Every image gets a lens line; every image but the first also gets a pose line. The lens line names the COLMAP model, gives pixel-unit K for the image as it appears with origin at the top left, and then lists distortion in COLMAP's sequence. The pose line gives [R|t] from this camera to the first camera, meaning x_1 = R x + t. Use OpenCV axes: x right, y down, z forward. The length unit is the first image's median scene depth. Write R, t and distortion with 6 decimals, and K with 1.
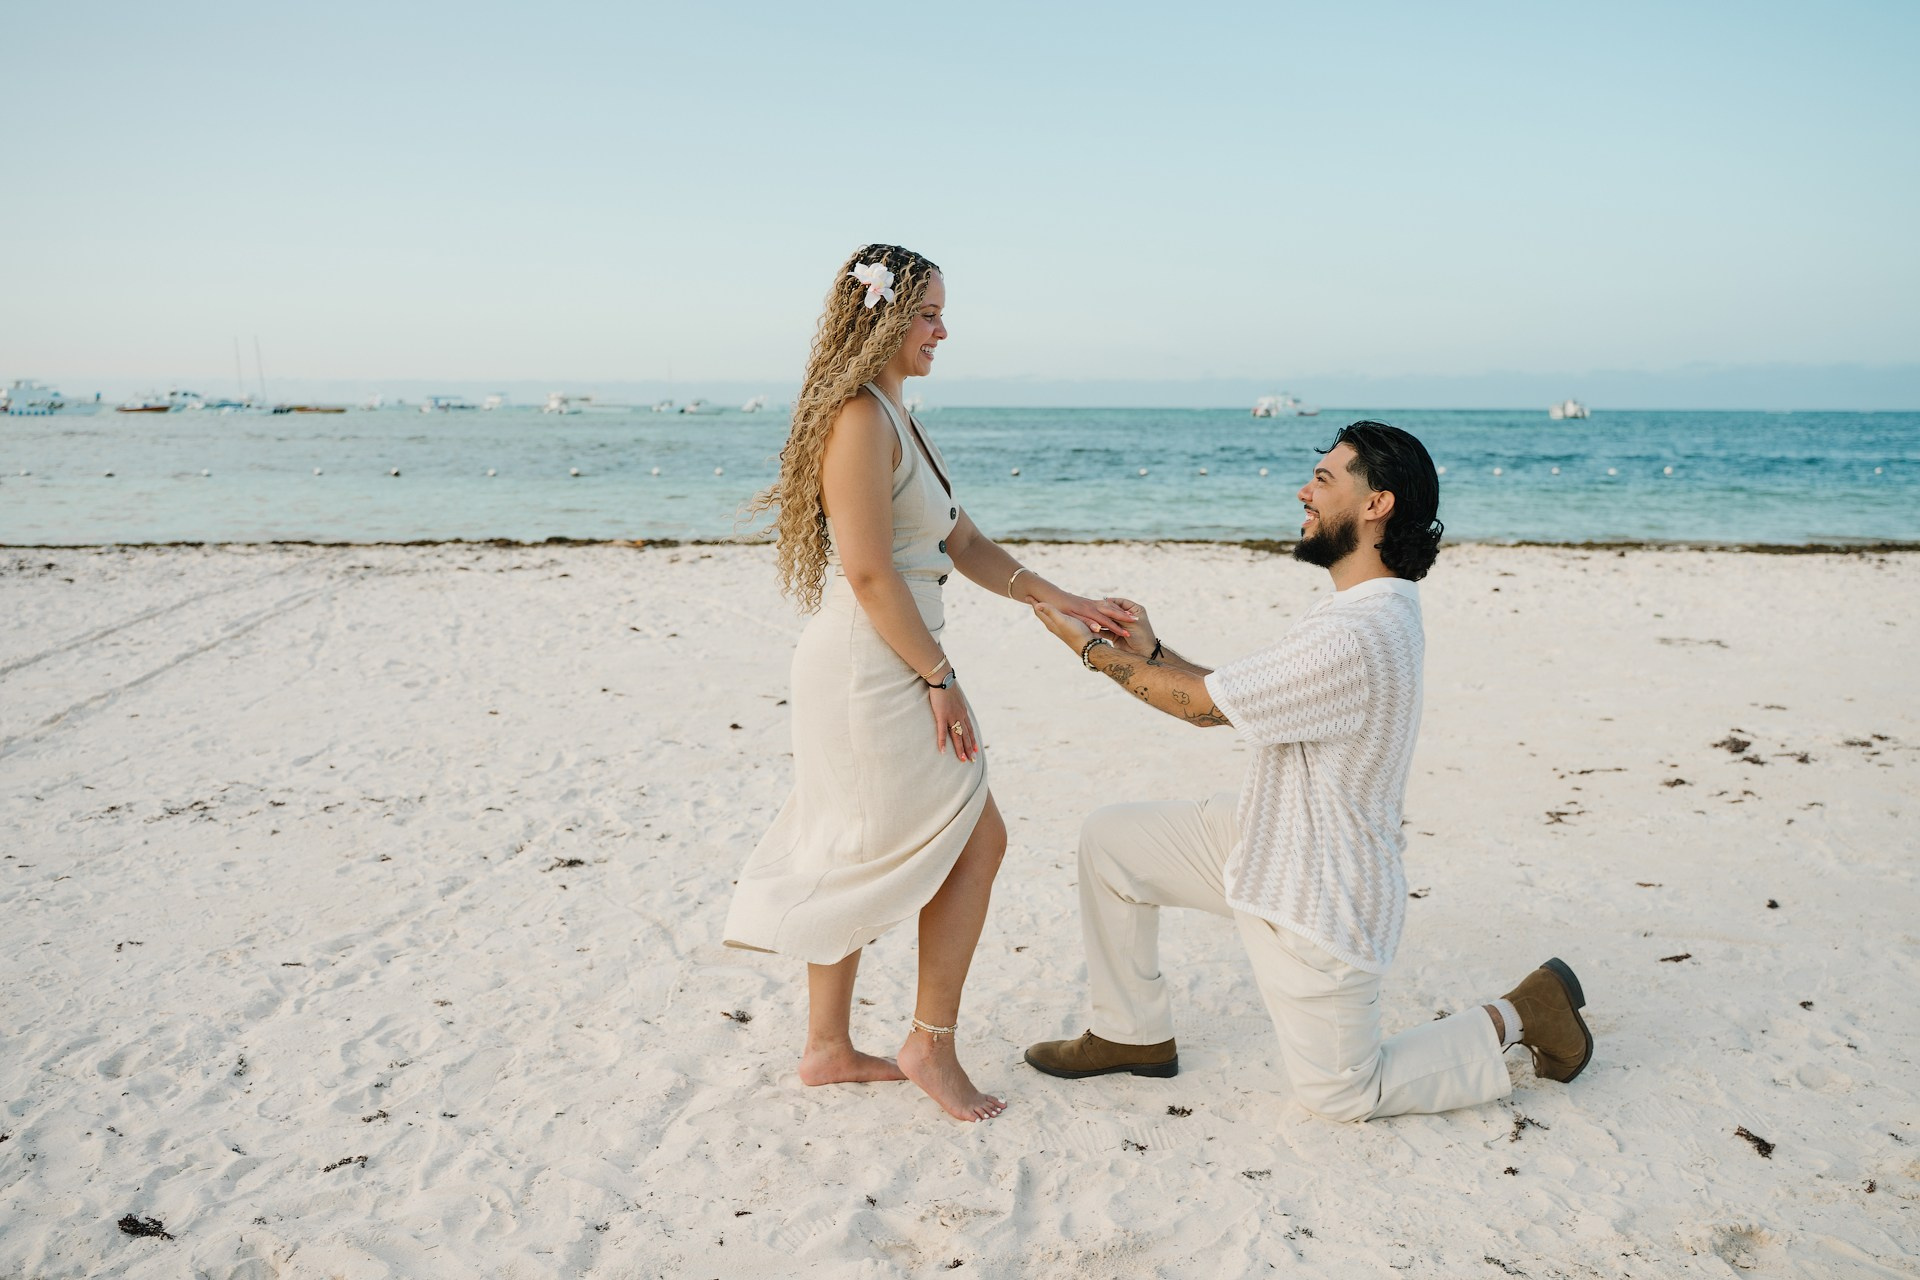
lens RADIAL K [[1752.4, 0, 960.0], [0, 1752.4, 640.0], [0, 0, 1]] dist [0.015643, -0.026624]
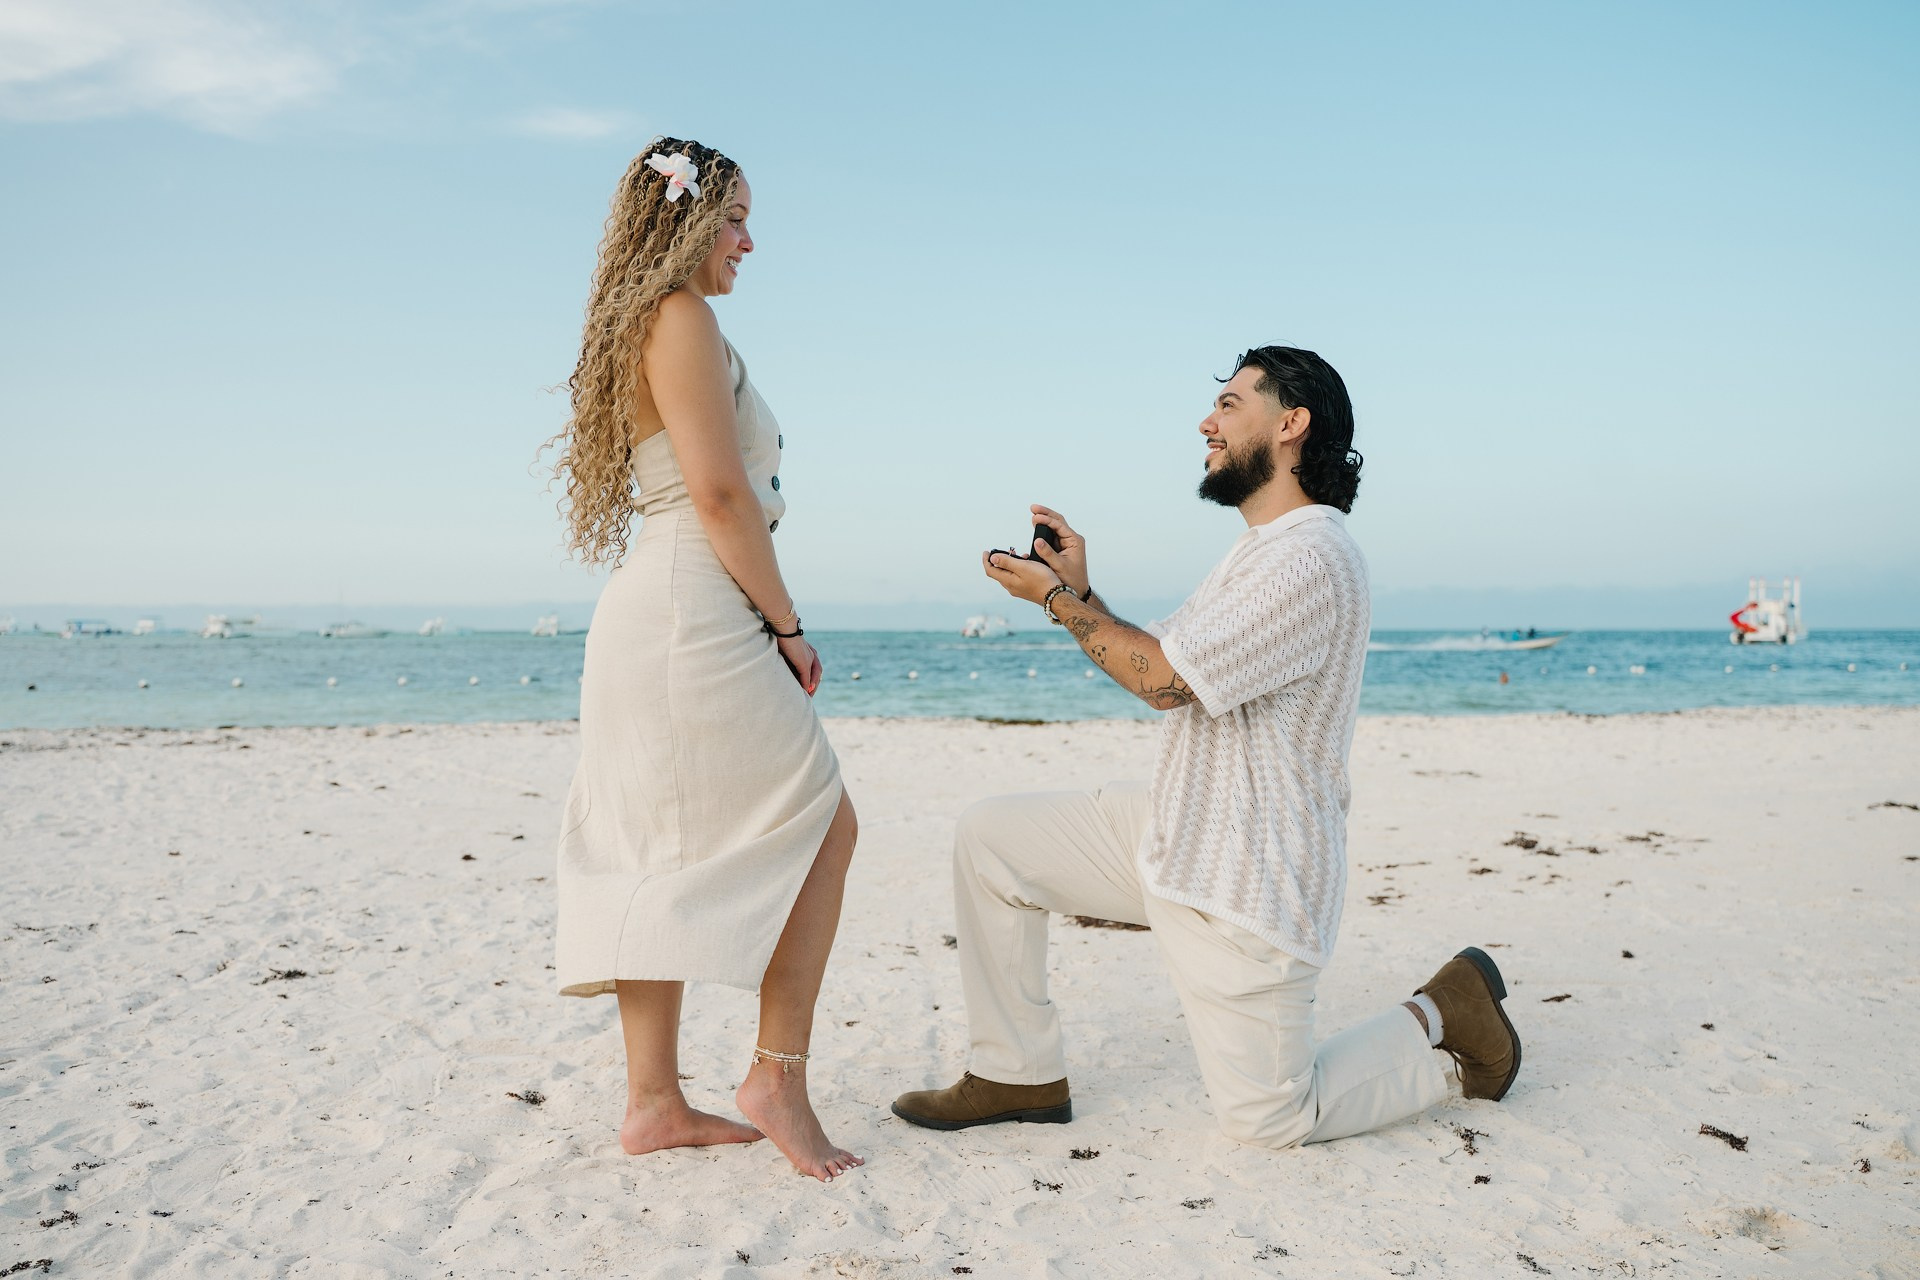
lens RADIAL K [[1752.4, 0, 960.0], [0, 1752.4, 640.0], [0, 0, 1]] dist [0.015643, -0.026624]
pose [[0.983145, -0.002225, 0.182815, -0.079110], [0.028960, 0.989197, -0.143701, 0.129292], [-0.180520, 0.146573, 0.972589, 0.138278]]
